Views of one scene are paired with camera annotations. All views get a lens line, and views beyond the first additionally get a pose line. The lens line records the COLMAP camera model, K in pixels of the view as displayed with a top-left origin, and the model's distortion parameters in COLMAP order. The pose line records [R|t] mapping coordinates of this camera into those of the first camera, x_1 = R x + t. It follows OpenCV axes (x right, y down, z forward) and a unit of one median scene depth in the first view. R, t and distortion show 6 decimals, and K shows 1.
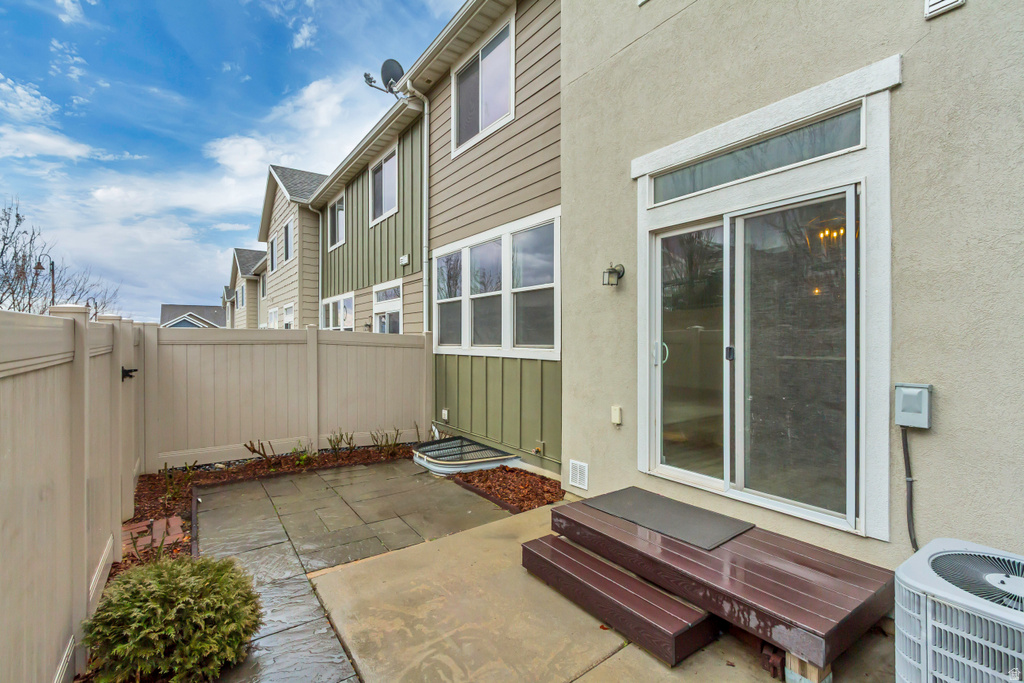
lens RADIAL K [[471.7, 0, 512.0], [0, 471.7, 338.4], [0, 0, 1]] dist [0.002921, -0.000202]
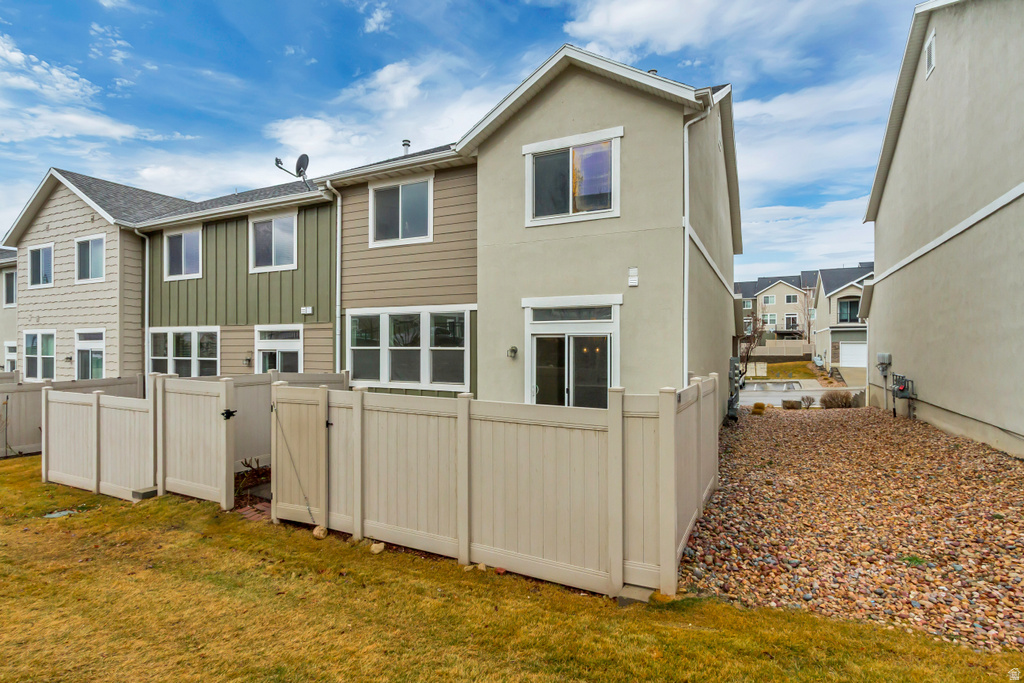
lens RADIAL K [[516.1, 0, 510.8], [0, 516.1, 344.5], [0, 0, 1]] dist [-0.004990, -0.000224]
pose [[0.878579, 0.003125, 0.477587, -0.483870], [-0.003491, 0.999994, -0.000122, -0.092475], [-0.477584, -0.001560, 0.878585, -0.546383]]
